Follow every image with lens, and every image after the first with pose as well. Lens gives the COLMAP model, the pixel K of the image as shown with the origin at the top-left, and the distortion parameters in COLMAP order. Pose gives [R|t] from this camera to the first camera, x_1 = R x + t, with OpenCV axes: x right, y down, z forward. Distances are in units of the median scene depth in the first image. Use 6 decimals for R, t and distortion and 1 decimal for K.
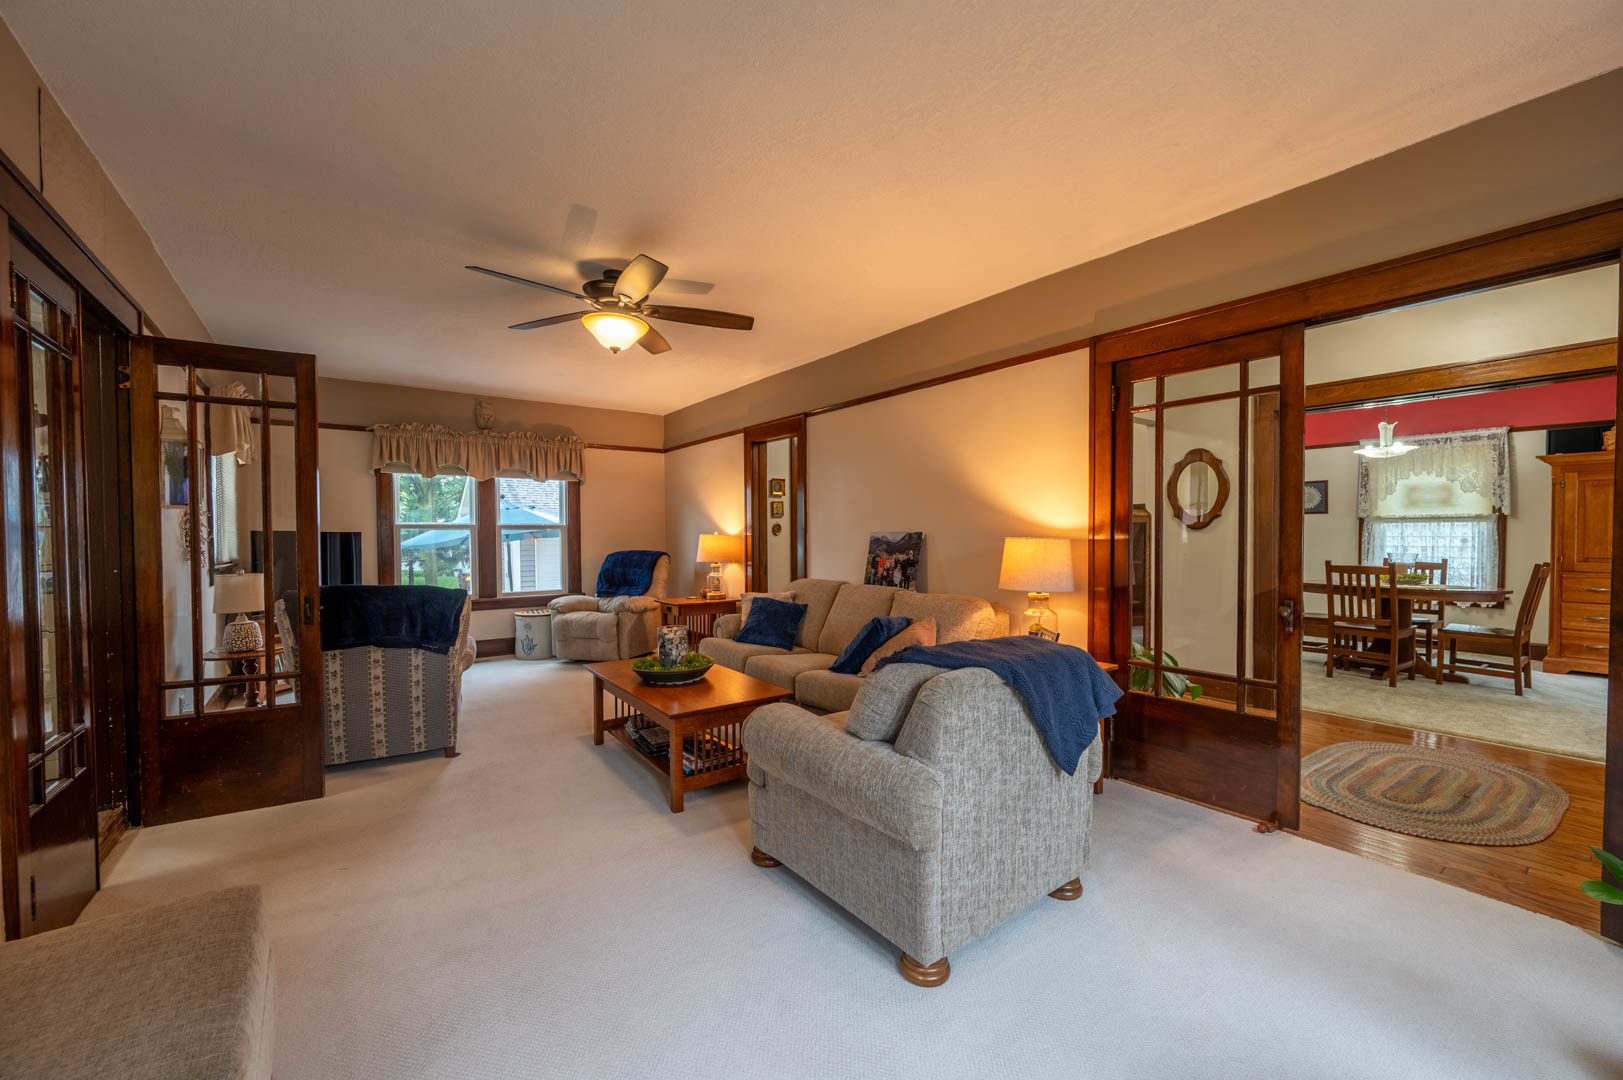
lens RADIAL K [[638.0, 0, 816.5], [0, 638.0, 545.9], [0, 0, 1]] dist [-0.003334, 0.000678]
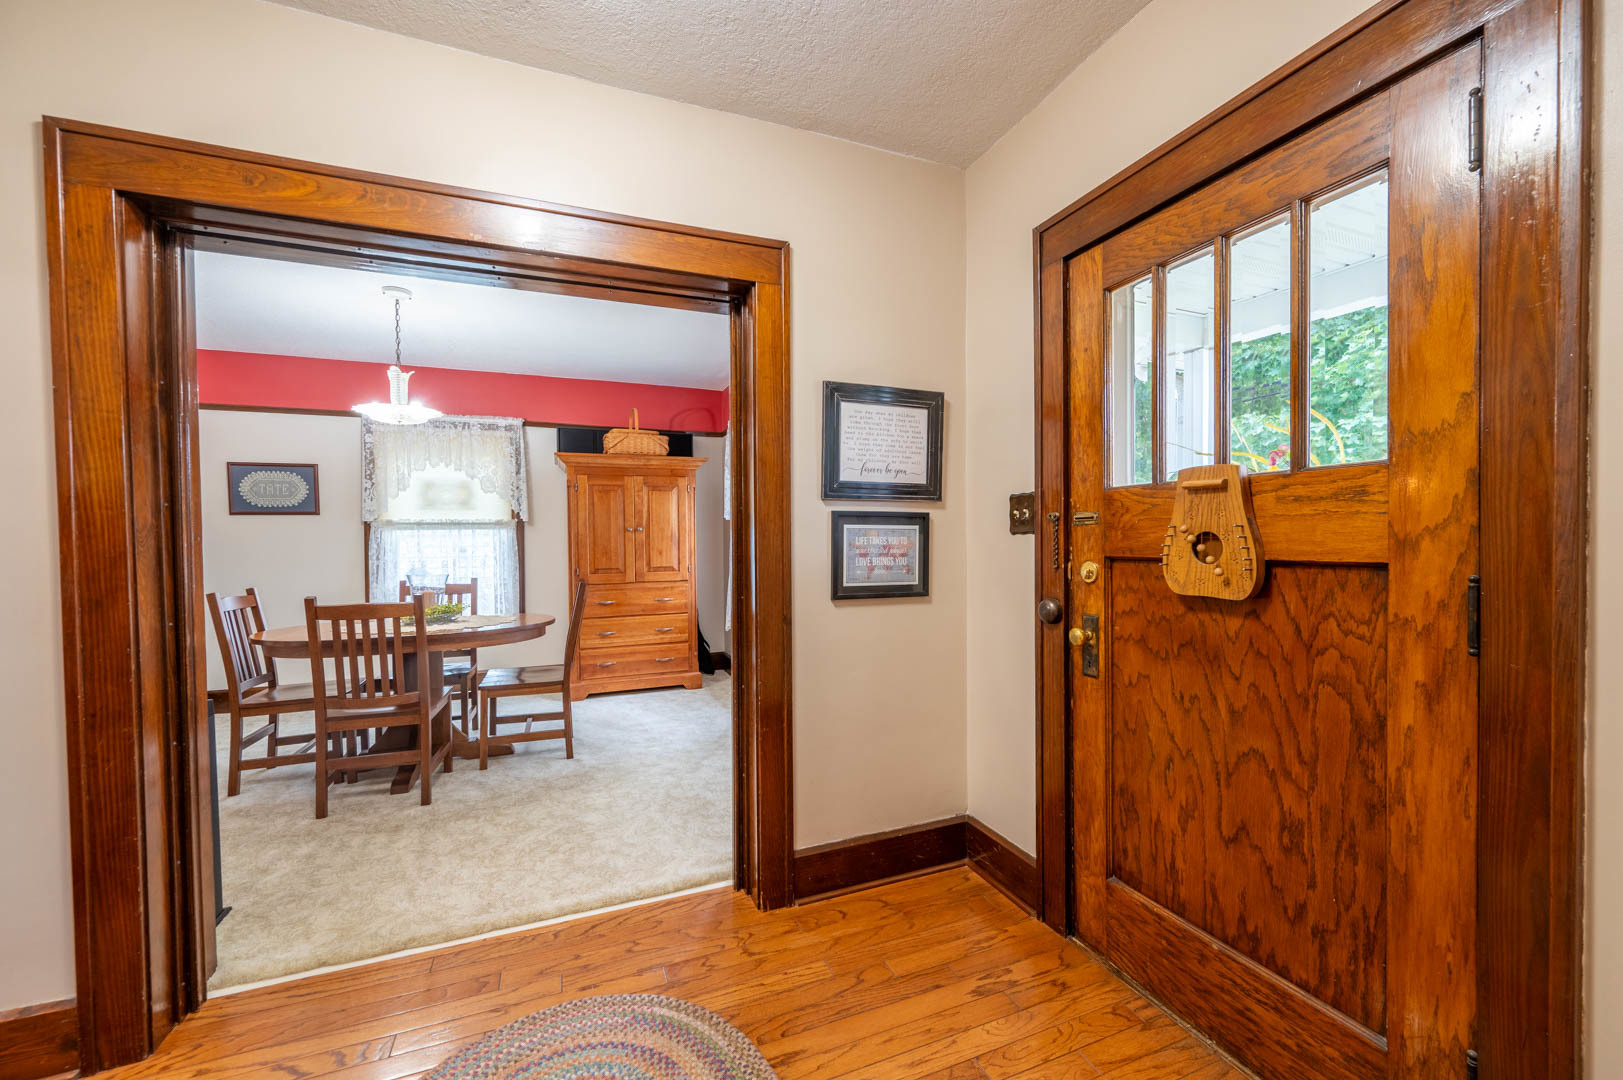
lens RADIAL K [[638.0, 0, 814.9], [0, 638.0, 547.3], [0, 0, 1]] dist [-0.003334, 0.000678]
pose [[0.248583, -0.012678, 0.968528, 0.395259], [0.028895, 0.999566, 0.005668, -0.008388], [-0.968180, 0.026577, 0.248841, 0.461362]]
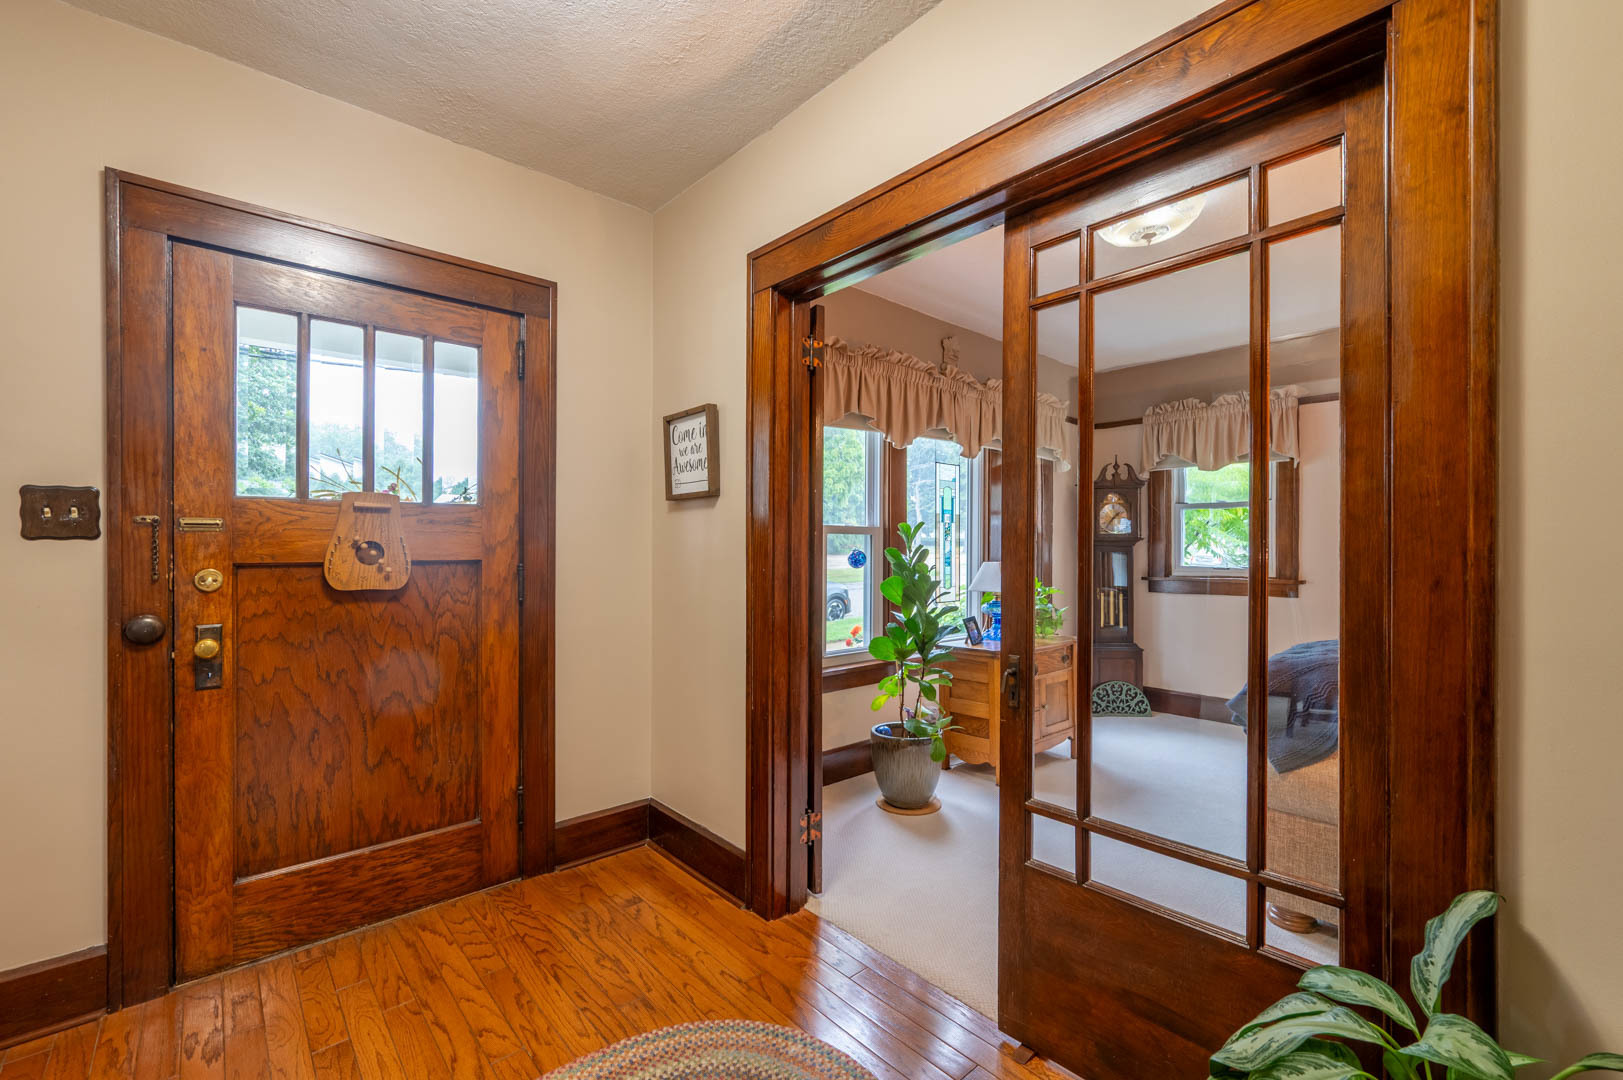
lens RADIAL K [[665.4, 0, 799.1], [0, 665.4, 547.0], [0, 0, 1]] dist [0.000906, -0.000118]
pose [[-0.997870, 0.001459, -0.065213, 0.481306], [-0.000032, 0.999739, 0.022852, -0.014267], [0.065229, 0.022805, -0.997610, 0.772350]]
